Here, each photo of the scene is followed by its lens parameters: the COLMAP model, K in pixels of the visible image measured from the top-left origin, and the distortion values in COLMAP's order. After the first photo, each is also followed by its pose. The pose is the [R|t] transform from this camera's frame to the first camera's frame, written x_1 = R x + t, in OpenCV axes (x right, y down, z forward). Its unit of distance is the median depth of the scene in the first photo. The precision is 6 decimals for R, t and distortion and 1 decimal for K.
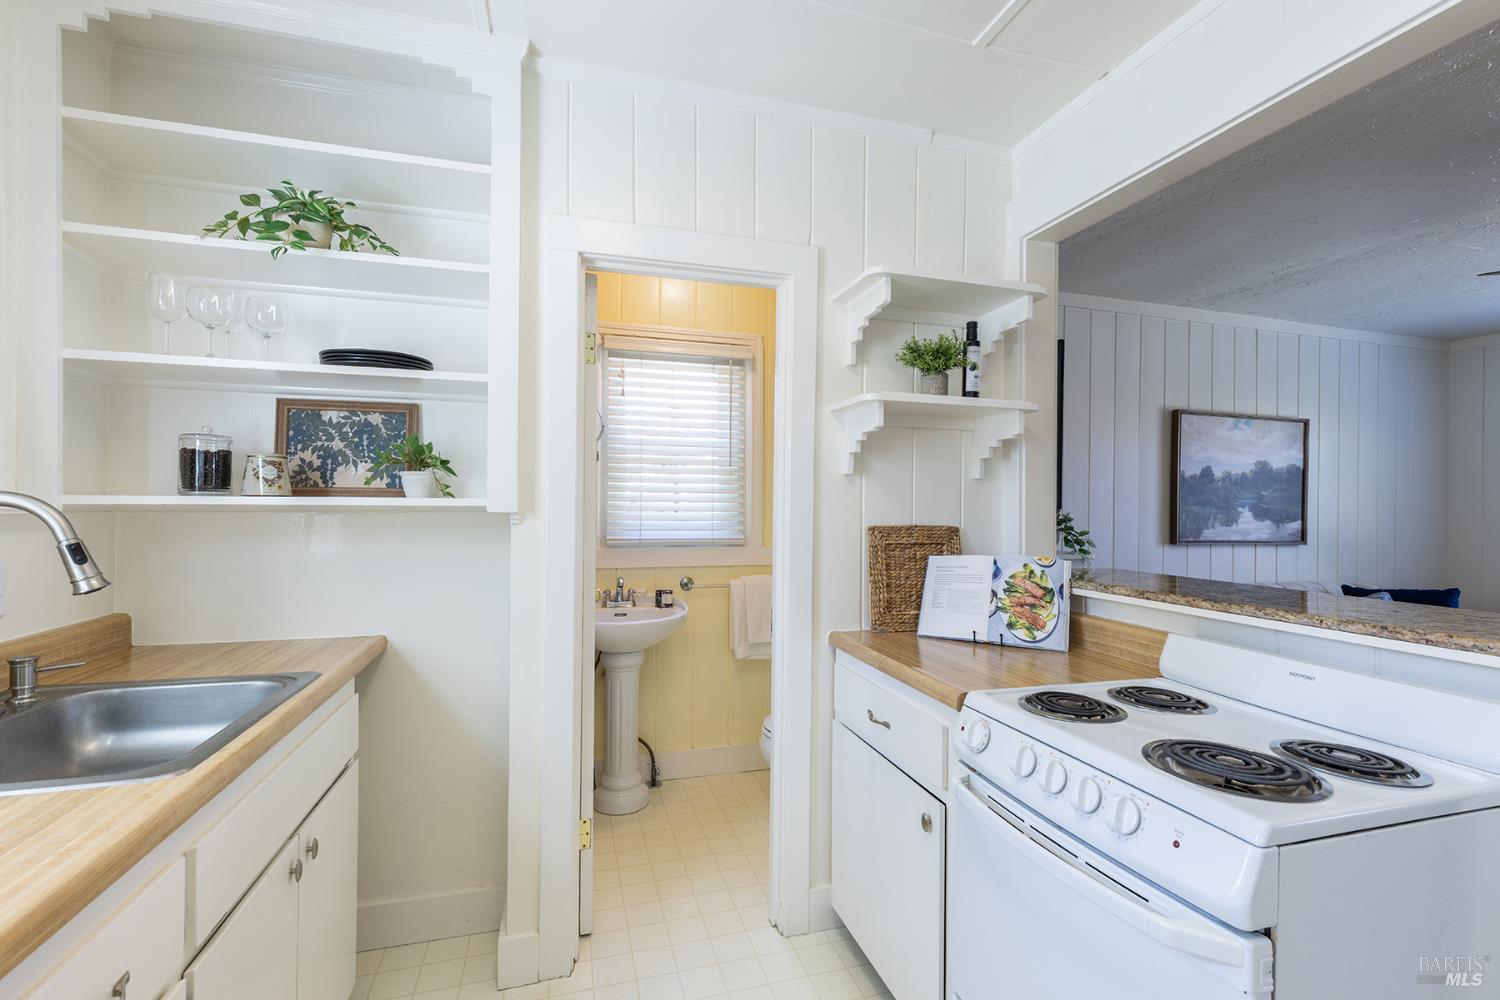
lens RADIAL K [[667.9, 0, 748.4], [0, 667.9, 505.2], [0, 0, 1]] dist [0.003988, -0.001224]
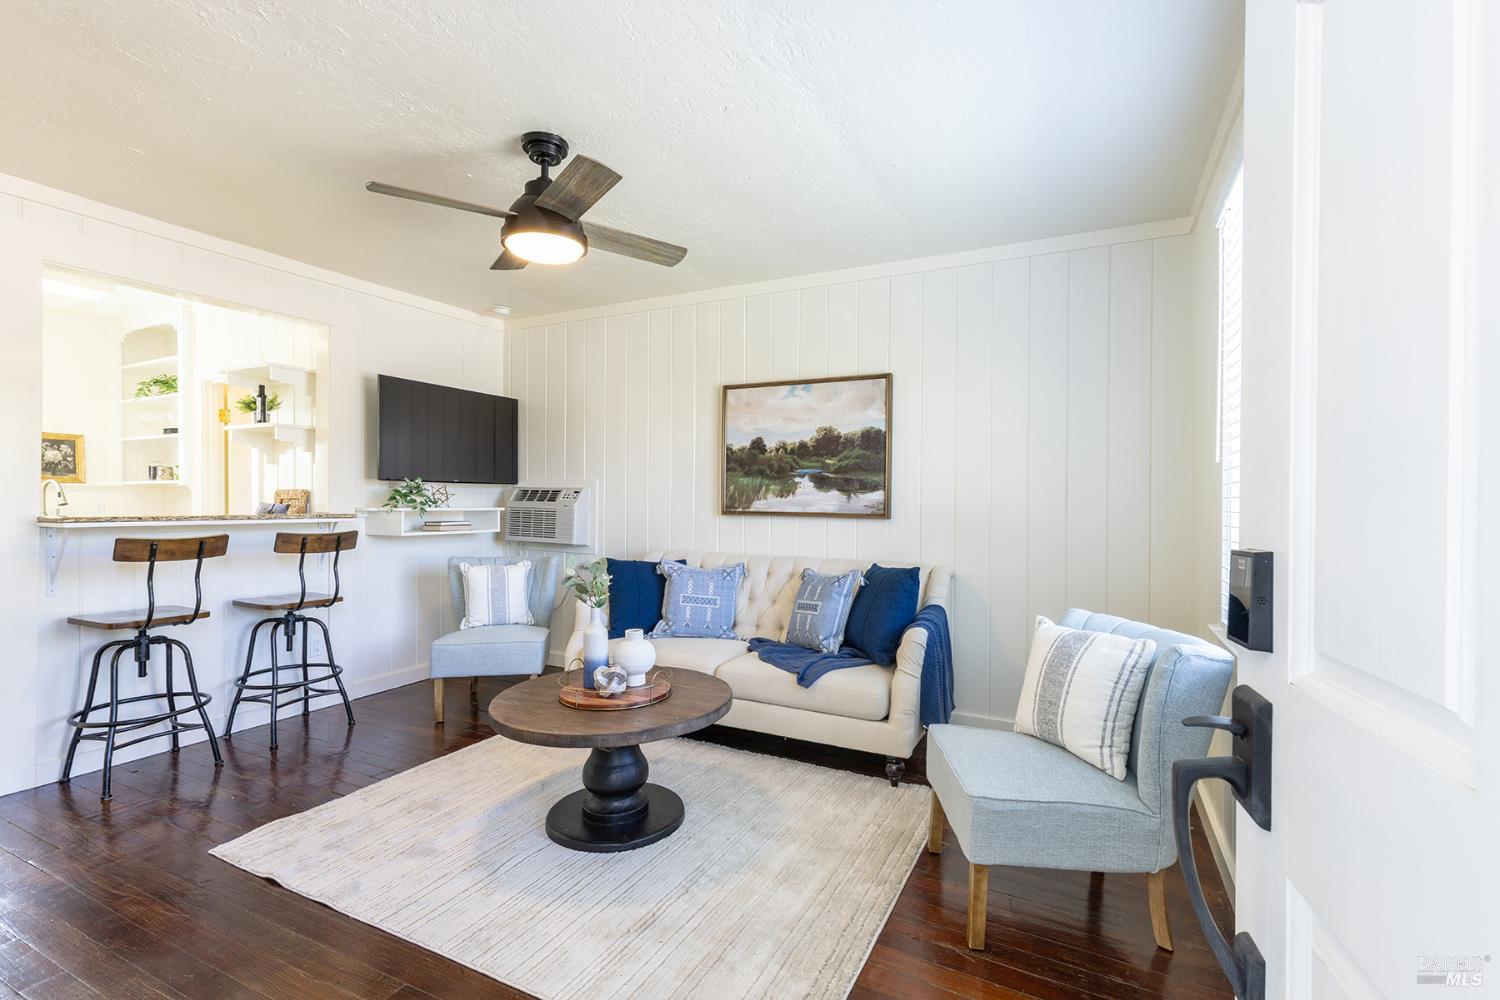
lens RADIAL K [[667.9, 0, 758.5], [0, 667.9, 503.5], [0, 0, 1]] dist [0.003988, -0.001224]
pose [[0.736950, -0.005928, -0.675921, 2.627835], [0.002727, 0.999979, -0.005797, 0.089806], [0.675942, 0.002429, 0.736951, 0.502362]]
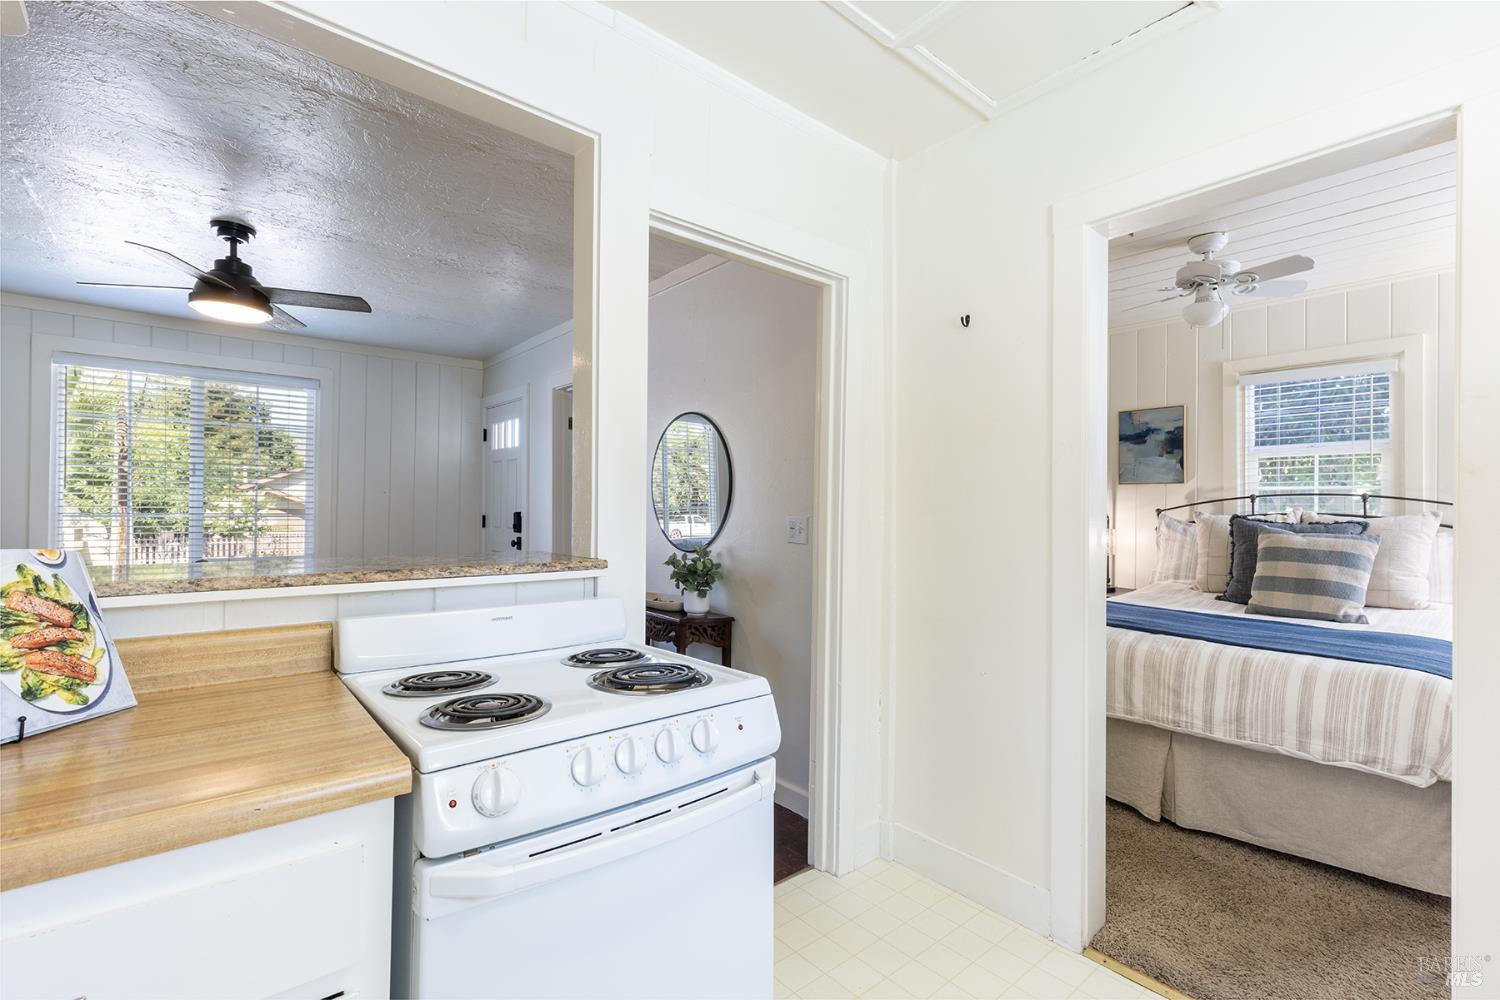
lens RADIAL K [[667.9, 0, 762.7], [0, 667.9, 505.2], [0, 0, 1]] dist [0.003988, -0.001224]
pose [[-0.411398, -0.011219, 0.911387, -0.239569], [-0.015559, 0.999865, 0.005285, 0.029346], [-0.911323, -0.012006, -0.411517, 0.645509]]
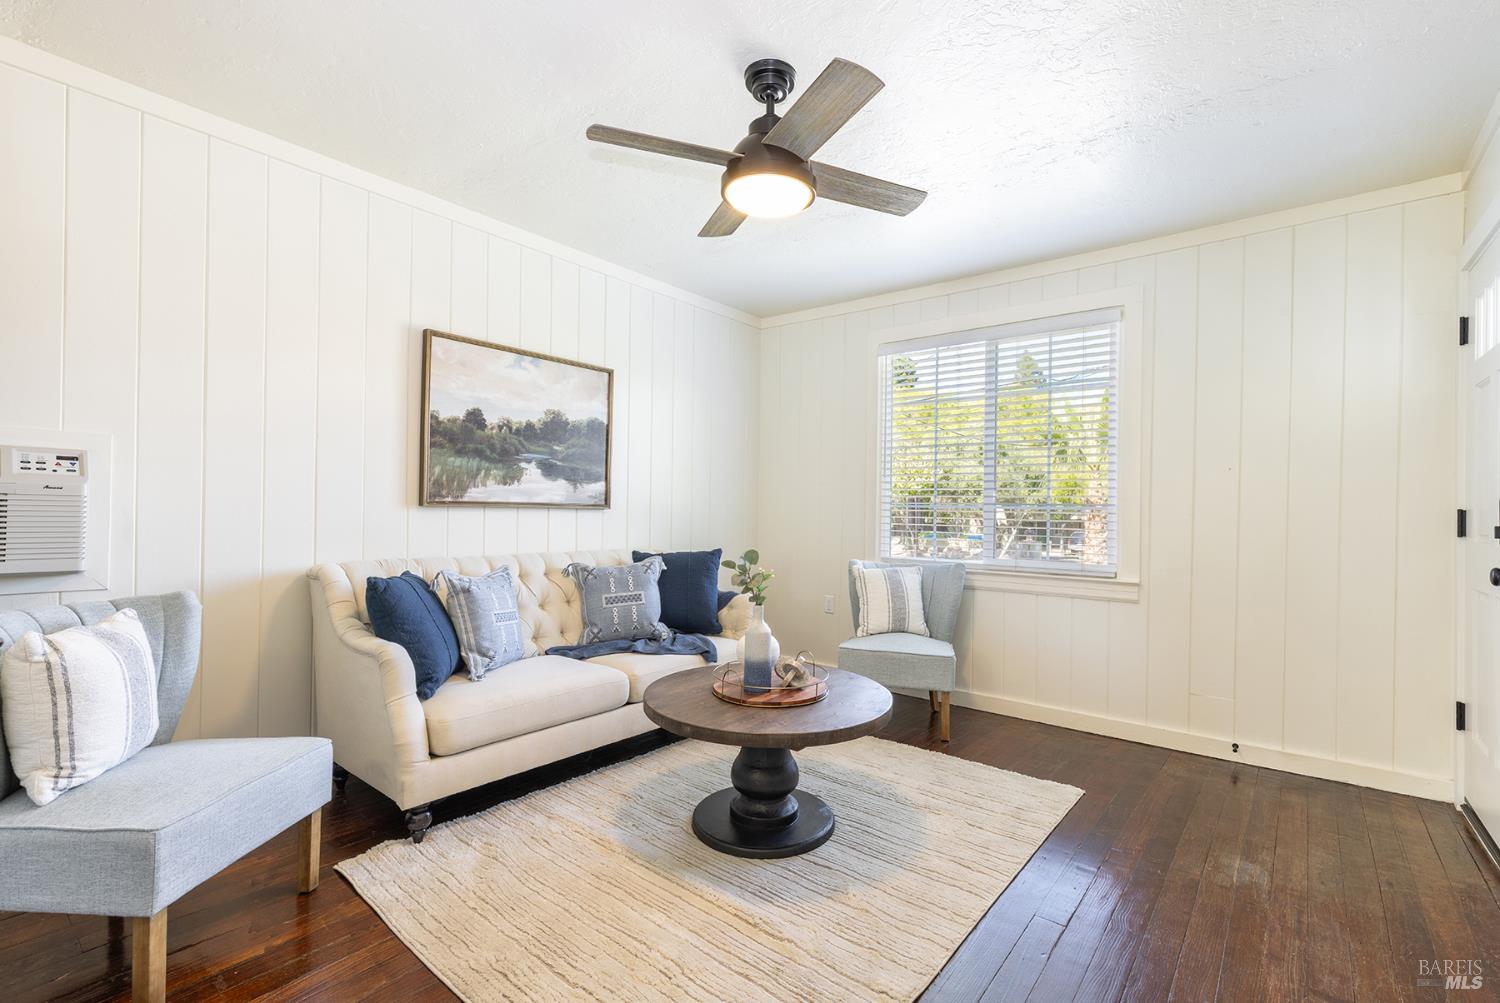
lens RADIAL K [[667.9, 0, 756.0], [0, 667.9, 510.1], [0, 0, 1]] dist [0.003988, -0.001224]
pose [[0.824298, -0.001315, 0.566155, 0.982582], [-0.011213, 0.999763, 0.018648, 0.085608], [-0.566045, -0.021720, 0.824088, 0.288029]]
